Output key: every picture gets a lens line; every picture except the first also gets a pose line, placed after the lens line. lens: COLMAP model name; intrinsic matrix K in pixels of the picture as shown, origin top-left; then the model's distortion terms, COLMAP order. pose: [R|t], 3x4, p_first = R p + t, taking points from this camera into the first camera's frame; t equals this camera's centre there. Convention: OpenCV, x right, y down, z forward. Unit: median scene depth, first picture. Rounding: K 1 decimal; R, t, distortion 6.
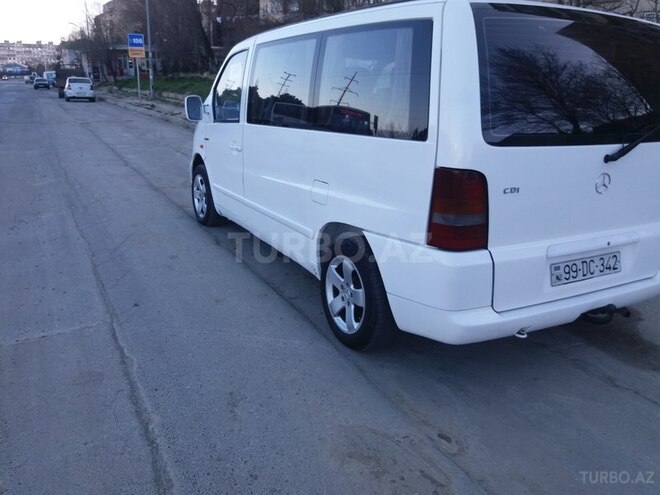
lens RADIAL K [[535.8, 0, 331.7], [0, 535.8, 215.8], [0, 0, 1]] dist [0.133913, -0.250273]
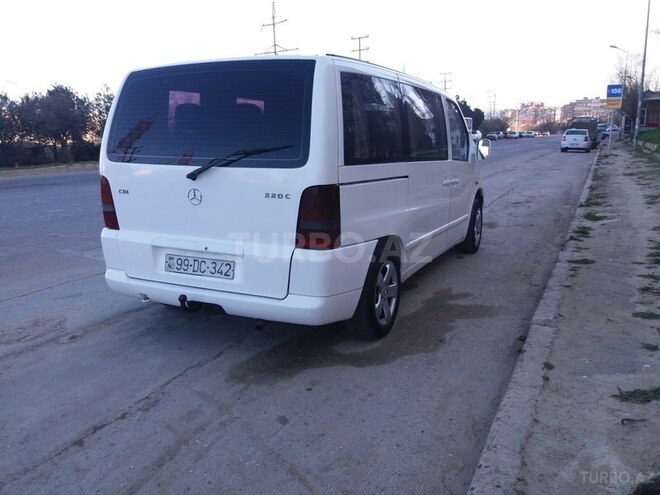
lens RADIAL K [[535.8, 0, 331.7], [0, 535.8, 215.8], [0, 0, 1]] dist [0.133913, -0.250273]
pose [[0.592501, 0.098909, -0.799475, 1.641782], [-0.173149, 0.984874, -0.006477, -0.061974], [0.786741, 0.142266, 0.600665, 0.494129]]
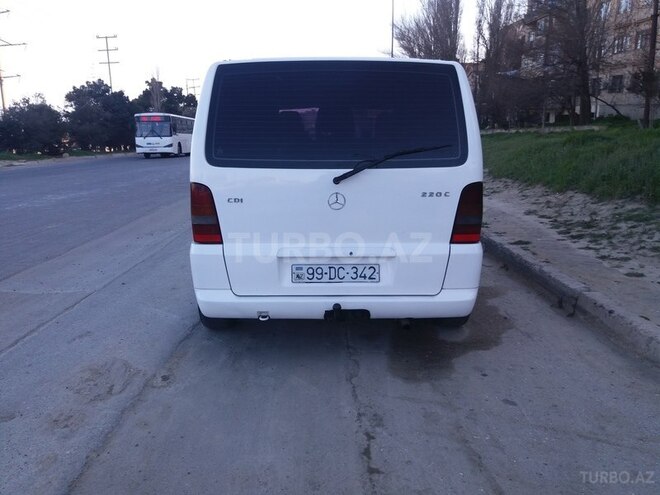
lens RADIAL K [[535.8, 0, 331.7], [0, 535.8, 215.8], [0, 0, 1]] dist [0.133913, -0.250273]
pose [[0.885622, 0.041550, -0.462544, 1.011417], [-0.086516, 0.993315, -0.076421, 0.062884], [0.456276, 0.107697, 0.883297, -0.046495]]
